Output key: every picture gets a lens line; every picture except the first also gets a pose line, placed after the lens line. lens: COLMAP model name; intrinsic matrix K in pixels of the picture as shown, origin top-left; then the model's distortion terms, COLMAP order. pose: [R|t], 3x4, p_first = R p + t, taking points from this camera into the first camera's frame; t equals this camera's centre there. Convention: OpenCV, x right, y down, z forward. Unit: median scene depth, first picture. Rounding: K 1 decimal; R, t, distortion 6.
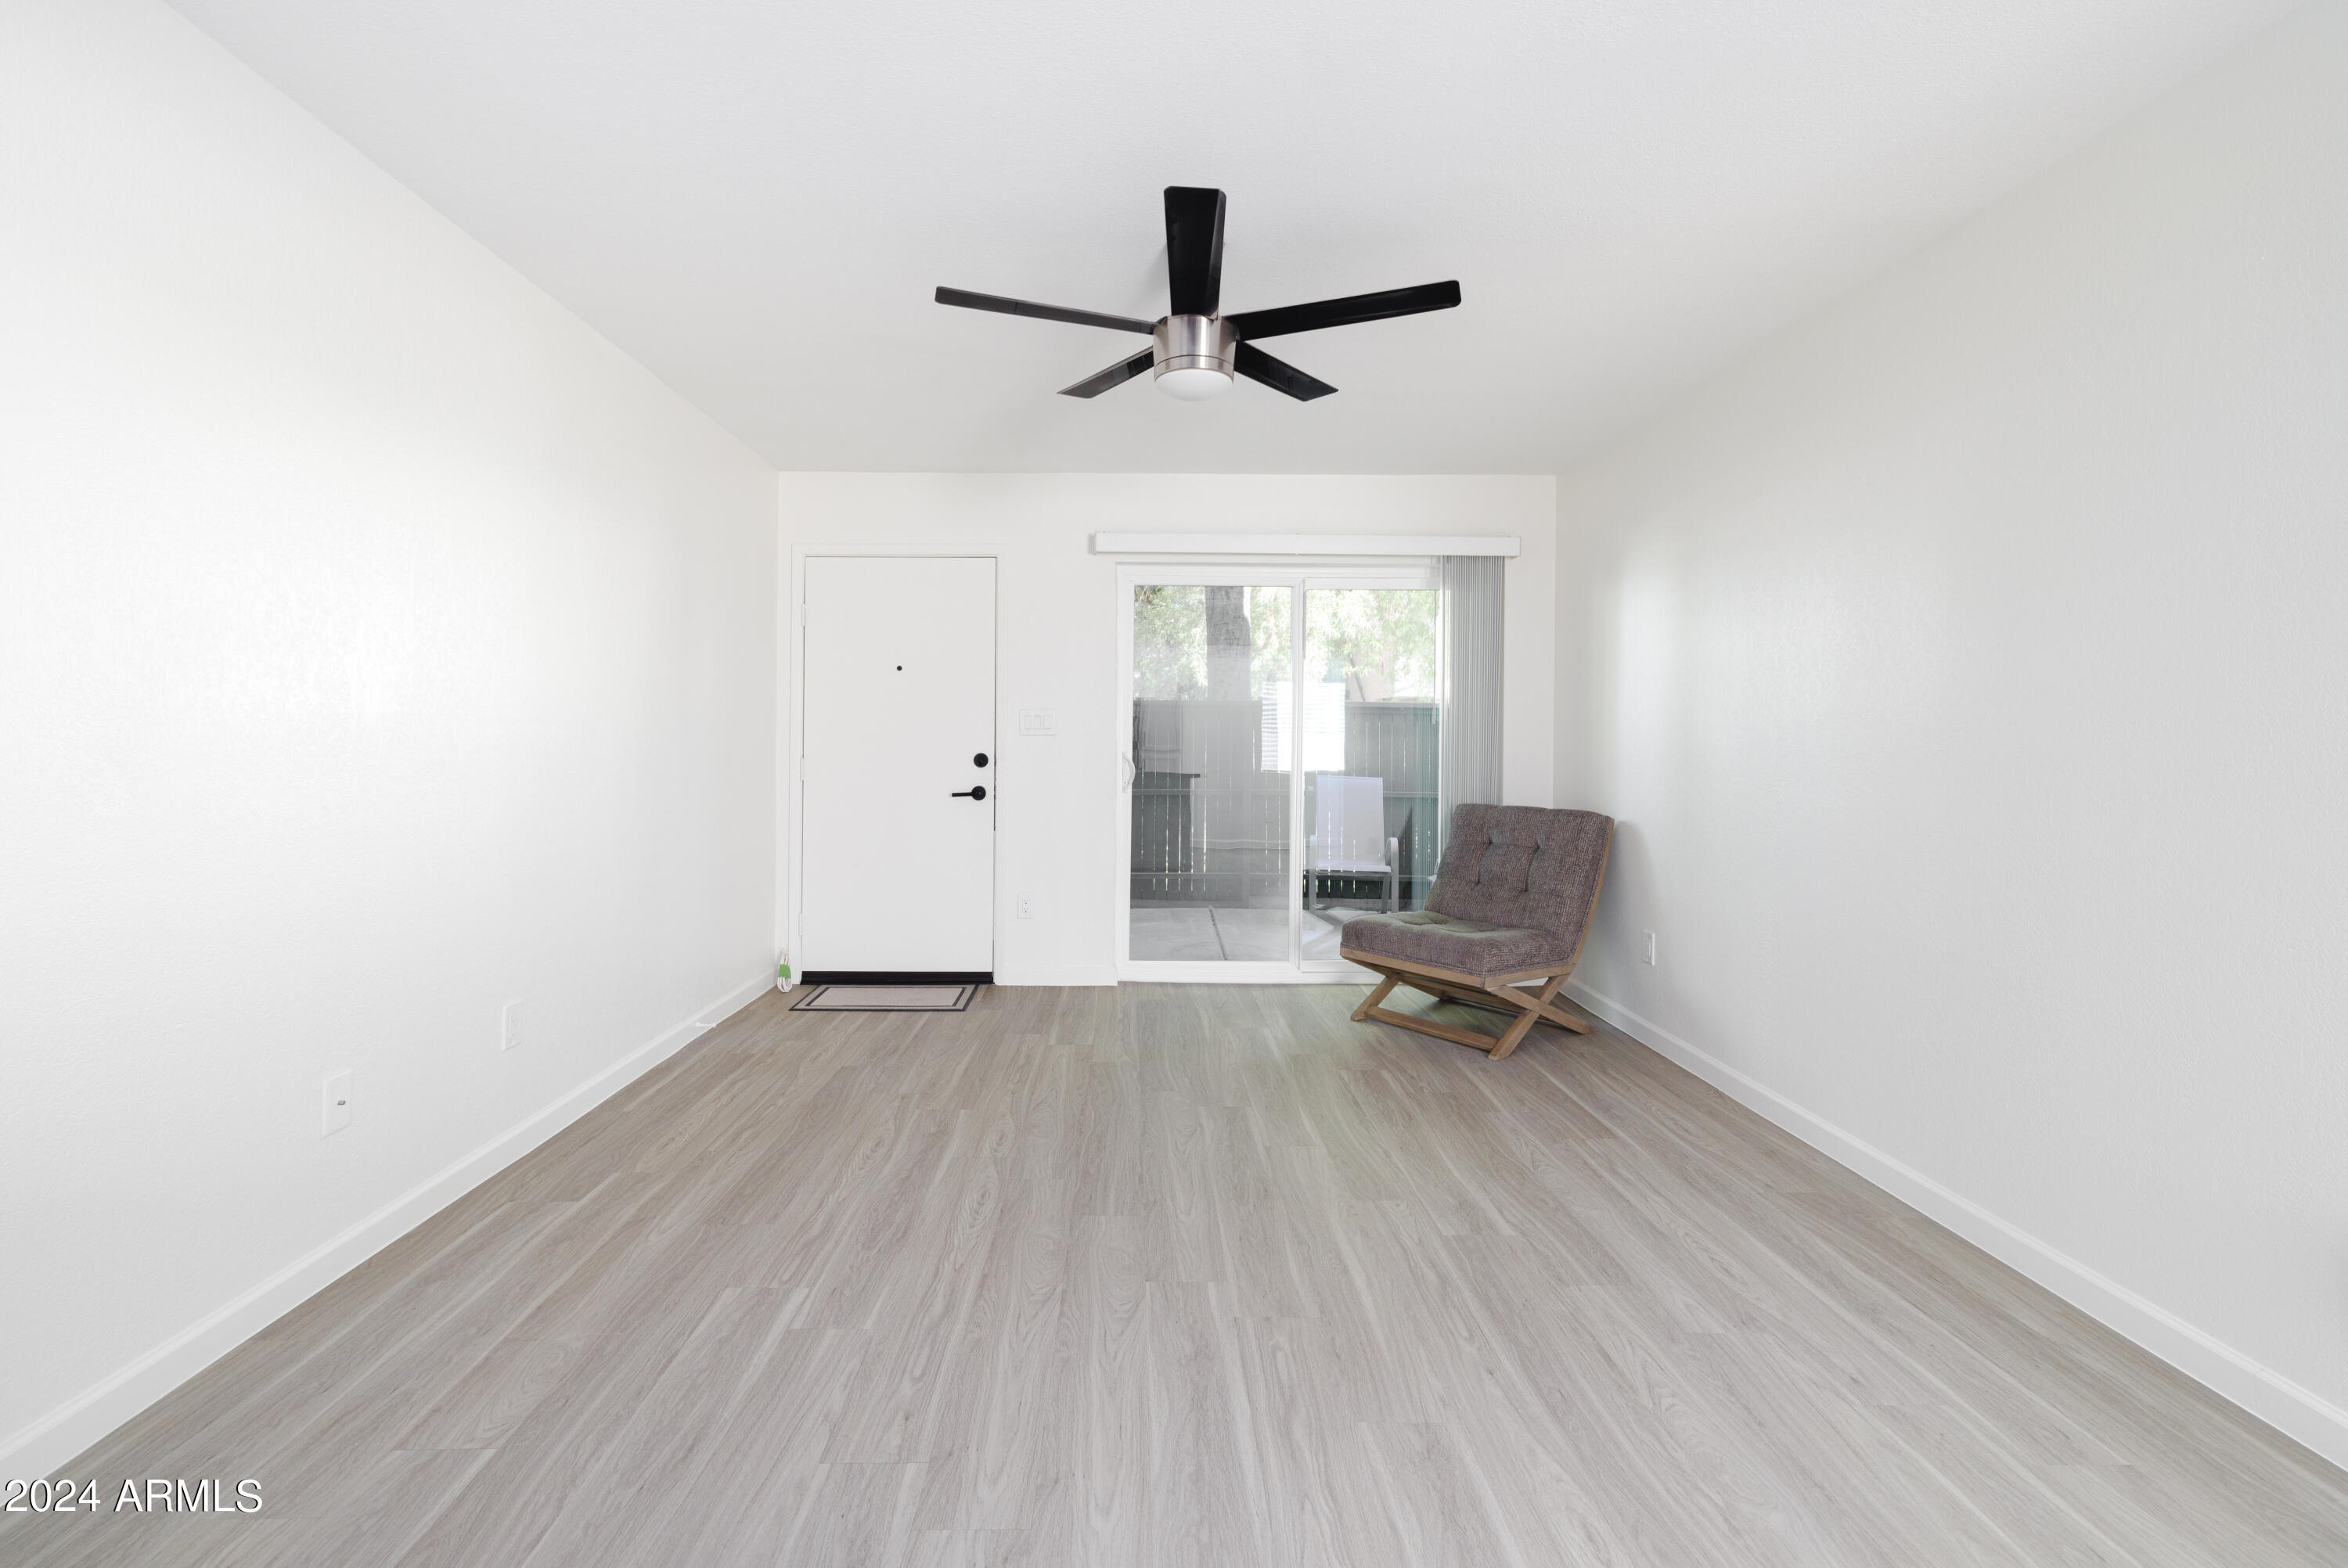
lens RADIAL K [[1040.3, 0, 1141.1], [0, 1040.3, 738.3], [0, 0, 1]] dist [0.000852, 0.000219]
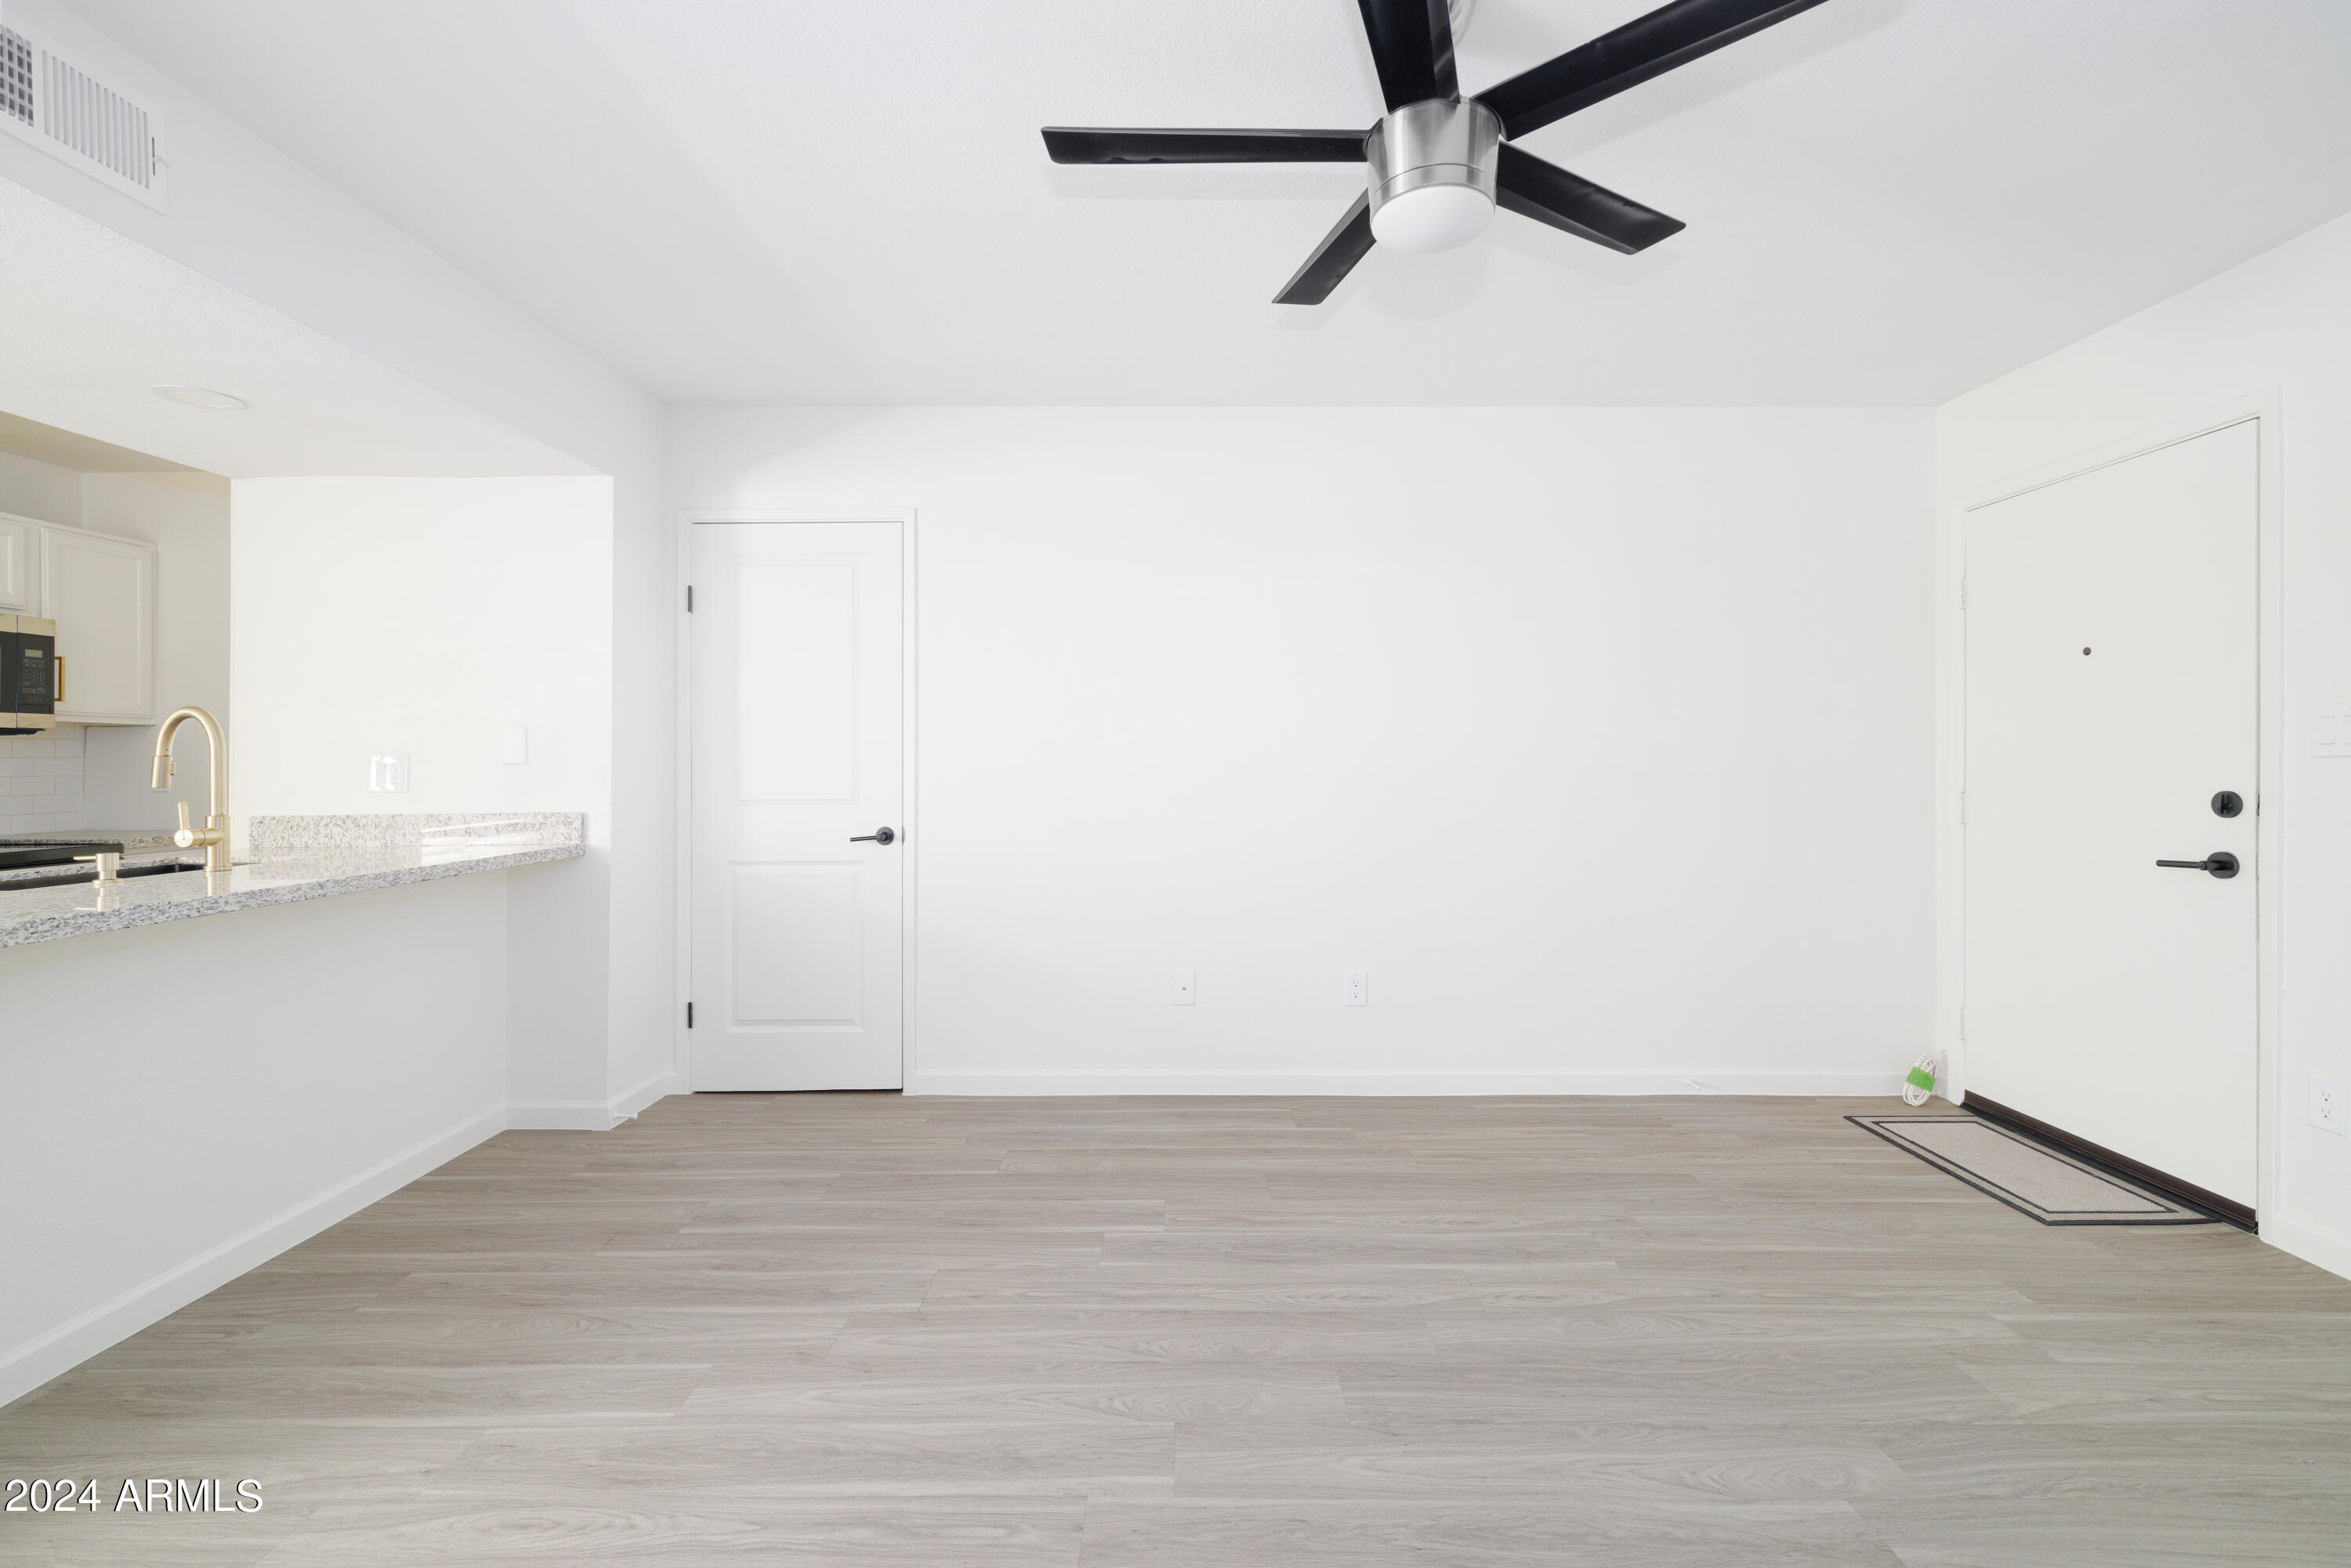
lens RADIAL K [[987.0, 0, 1182.1], [0, 987.0, 762.9], [0, 0, 1]] dist [0.002315, 0.000220]
pose [[-0.019035, -0.007381, -0.999792, 0.542305], [0.004183, 0.999963, -0.007462, 0.002056], [0.999810, -0.004324, -0.019003, 0.698376]]
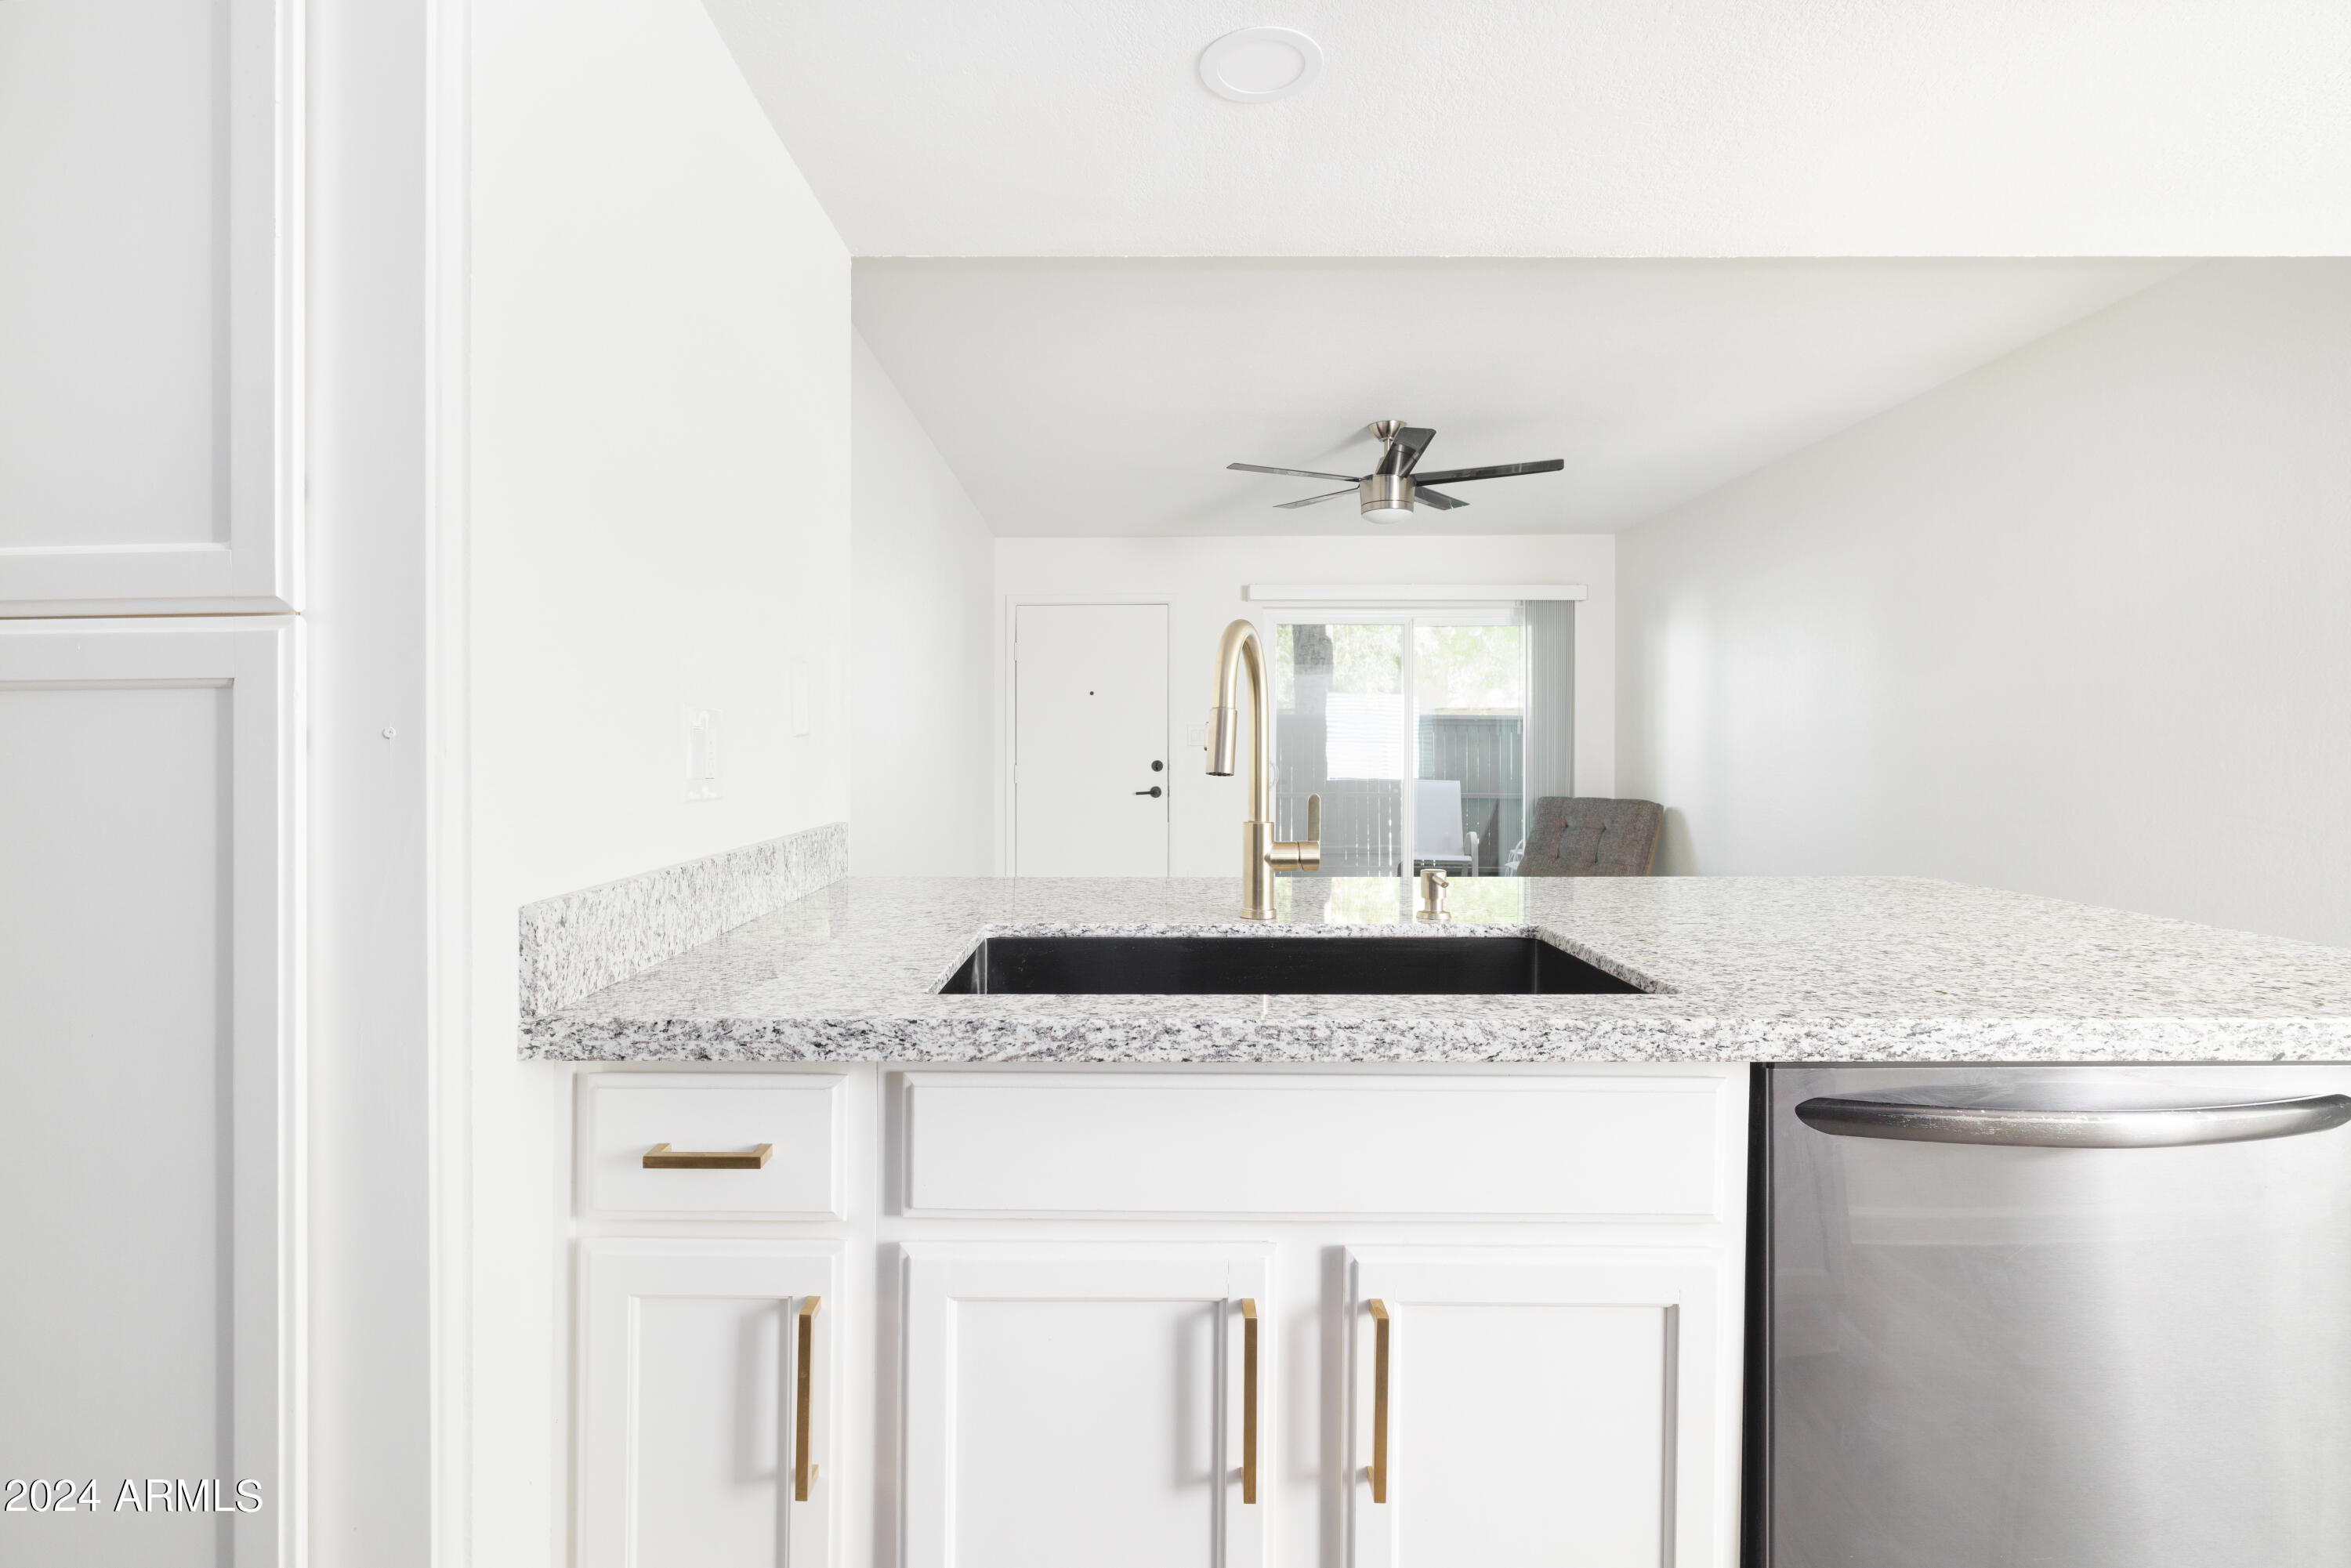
lens RADIAL K [[1155.5, 0, 1129.5], [0, 1155.5, 746.0], [0, 0, 1]] dist [0.001525, -0.000160]
pose [[0.999931, -0.008668, -0.007988, -0.260374], [0.008626, 0.999949, -0.005237, 0.006219], [0.008033, 0.005167, 0.999954, -0.584680]]
